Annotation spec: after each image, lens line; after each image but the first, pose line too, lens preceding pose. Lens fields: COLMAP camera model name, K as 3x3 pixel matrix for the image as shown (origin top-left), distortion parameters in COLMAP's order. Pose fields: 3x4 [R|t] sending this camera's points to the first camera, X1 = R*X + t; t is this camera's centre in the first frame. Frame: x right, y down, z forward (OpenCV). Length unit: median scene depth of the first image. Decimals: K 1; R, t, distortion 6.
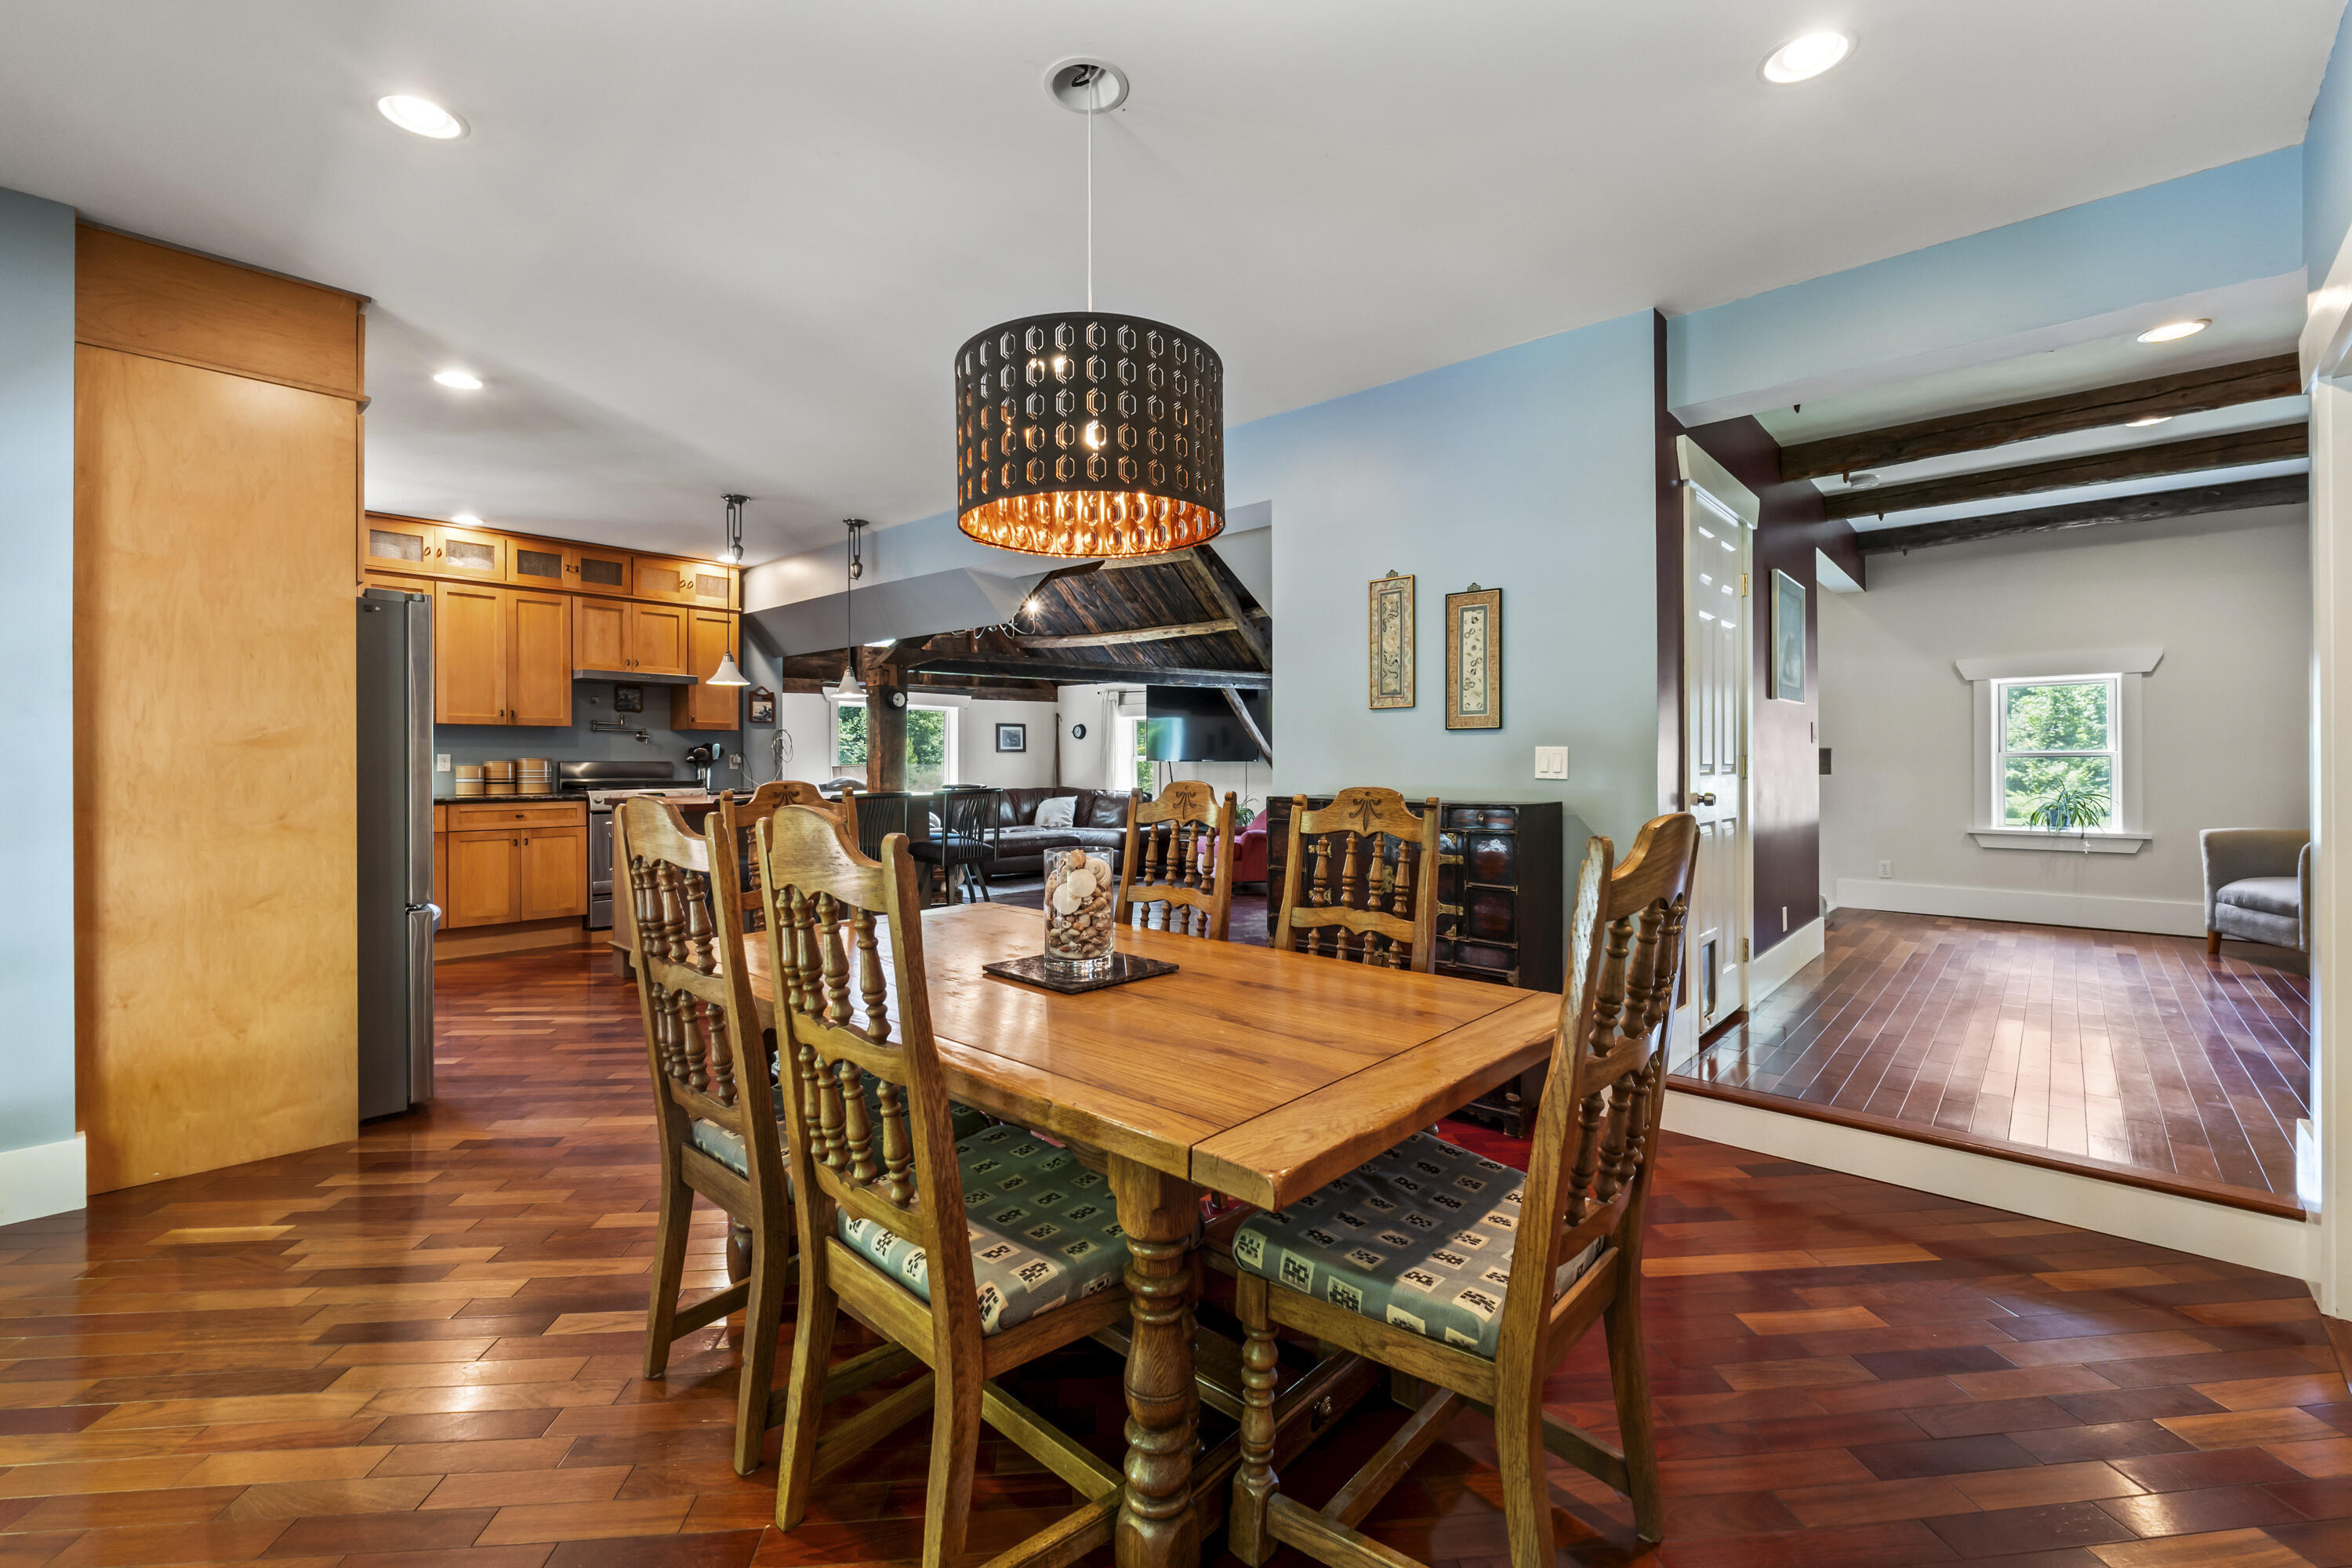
lens RADIAL K [[995.6, 0, 1174.6], [0, 995.6, 758.3], [0, 0, 1]] dist [0.000025, -0.000005]
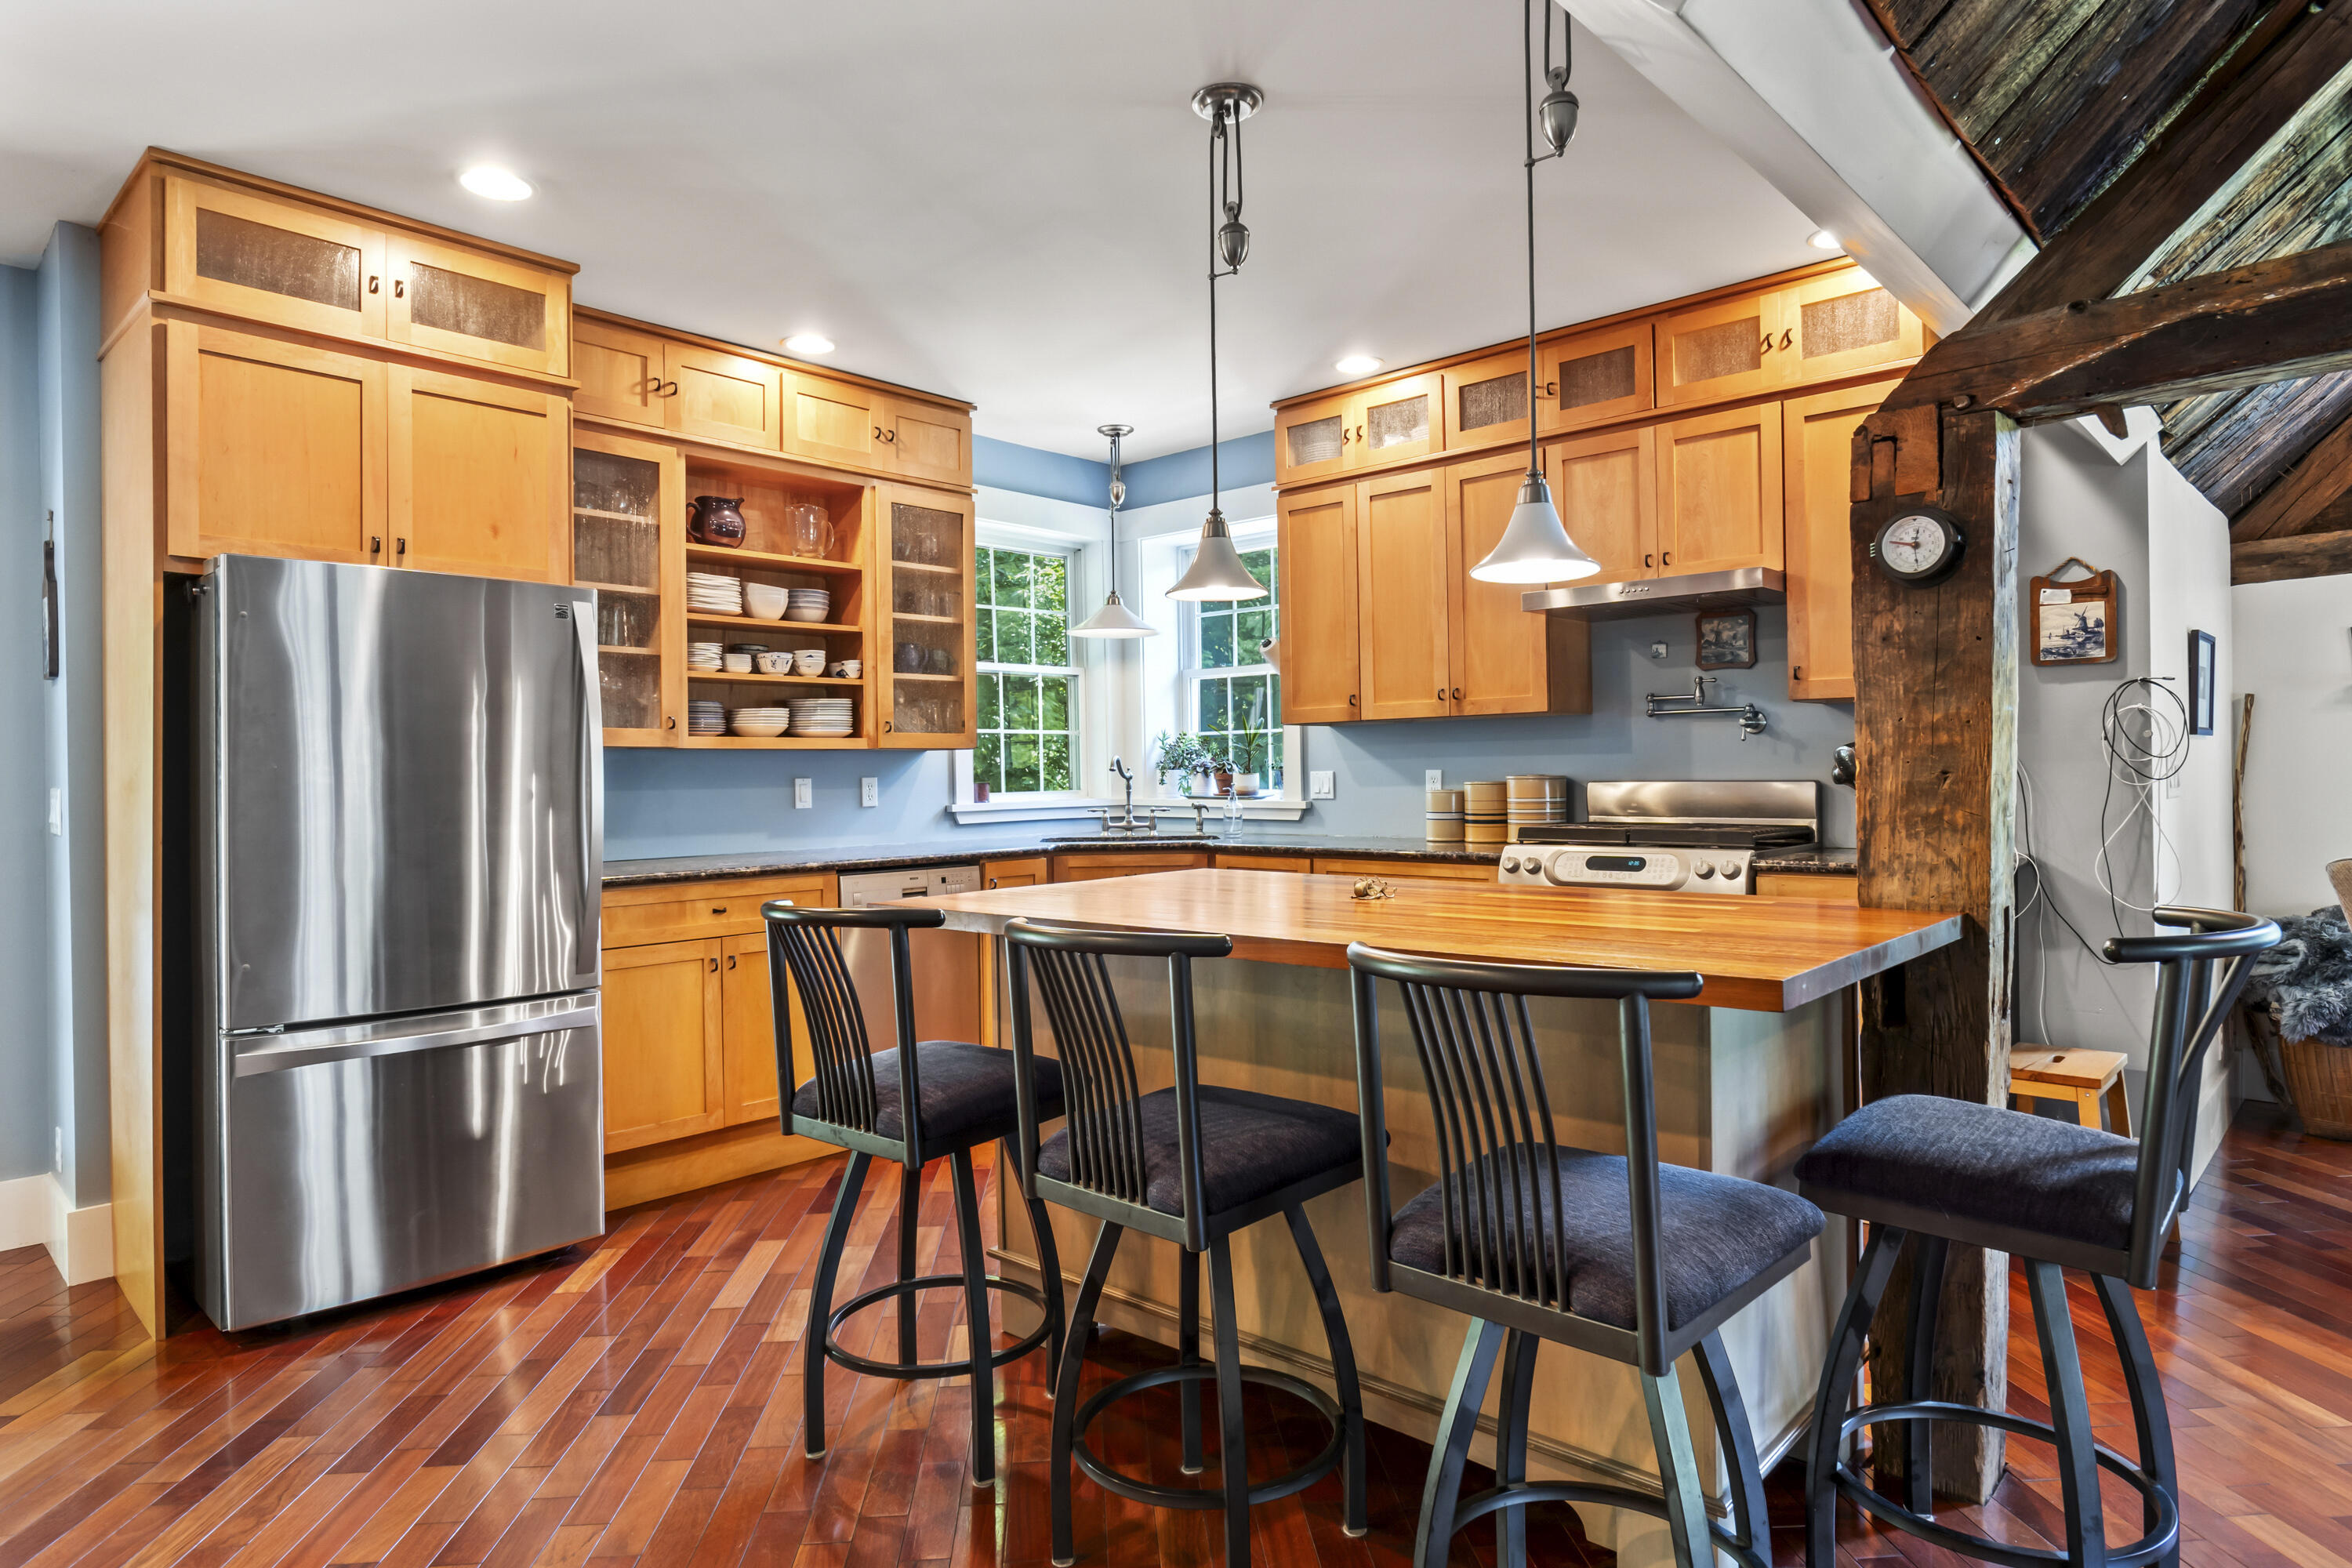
lens RADIAL K [[1329.3, 0, 1176.0], [0, 1329.3, 784.0], [0, 0, 1]] dist [-0.027075, -0.000560]
pose [[-0.010789, 0.004601, -0.999931, 0.054850], [0.017425, 0.999838, 0.004412, -0.001762], [0.999790, -0.017376, -0.010867, 0.847152]]
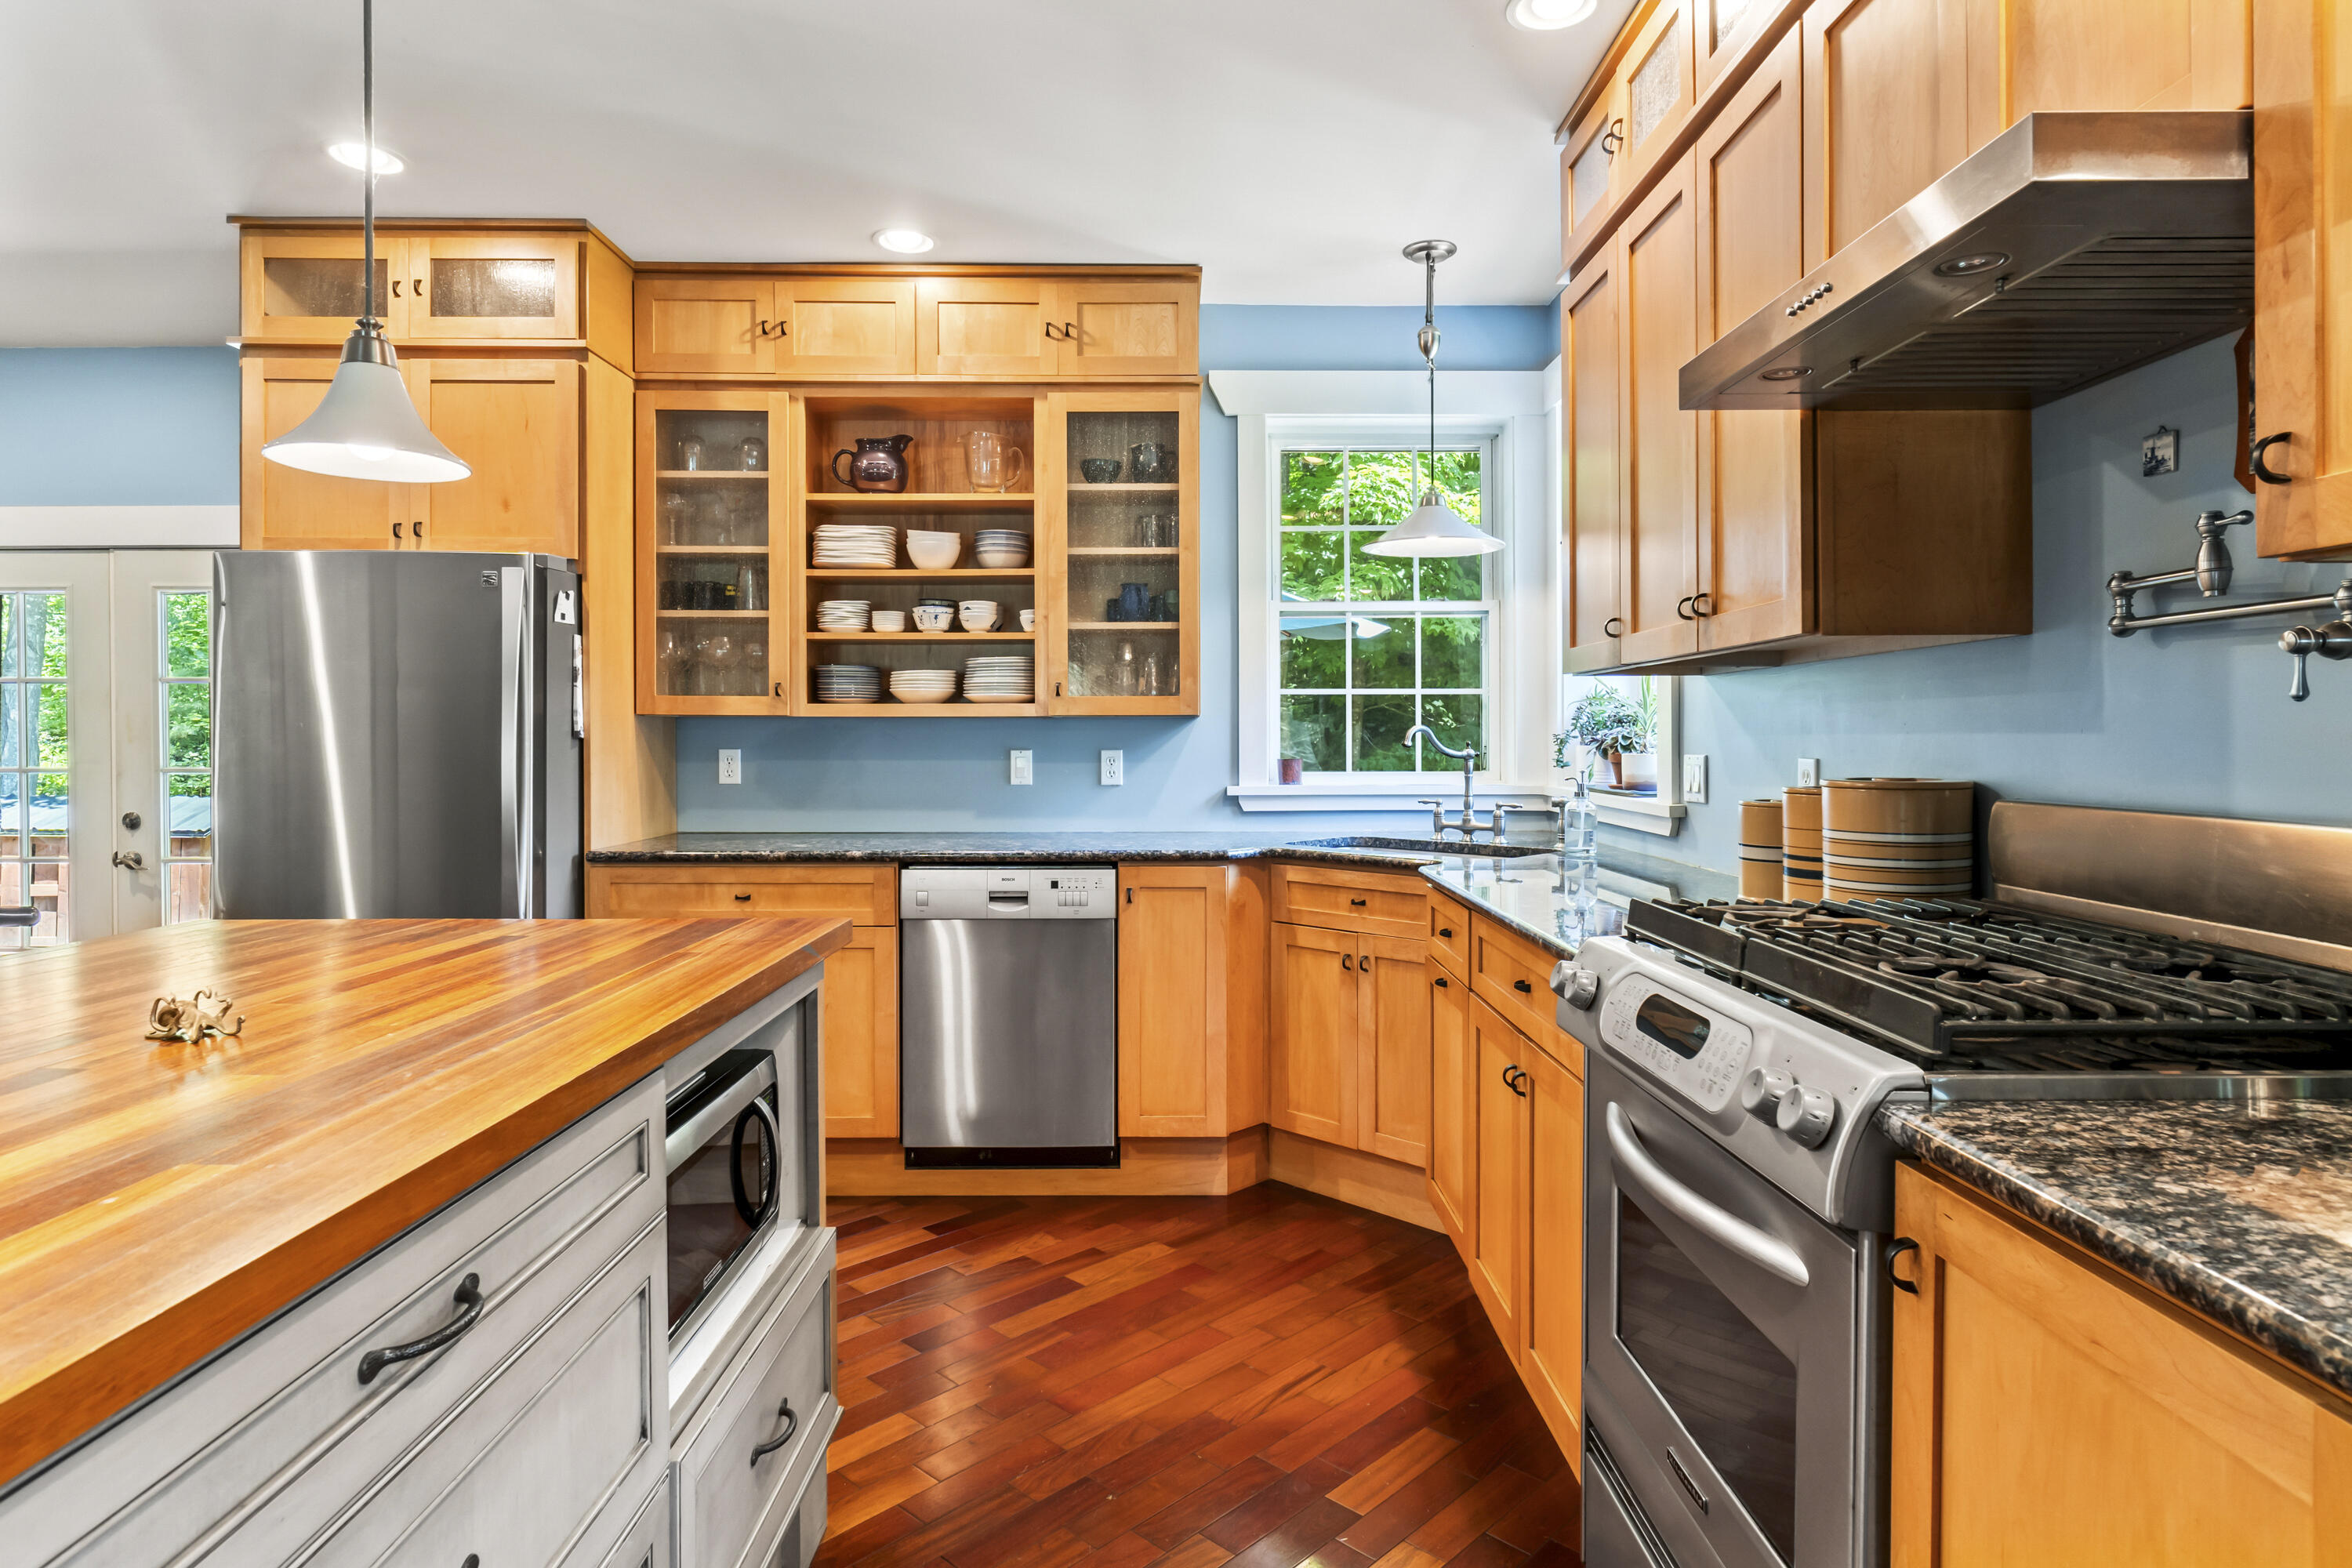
lens RADIAL K [[1274.4, 0, 1177.1], [0, 1274.4, 750.4], [0, 0, 1]] dist [-0.027802, 0.026354]
pose [[-0.743050, 0.003512, -0.669227, -0.337385], [-0.000364, 0.999984, 0.005652, -0.008607], [0.669236, 0.004443, -0.743037, 1.145304]]
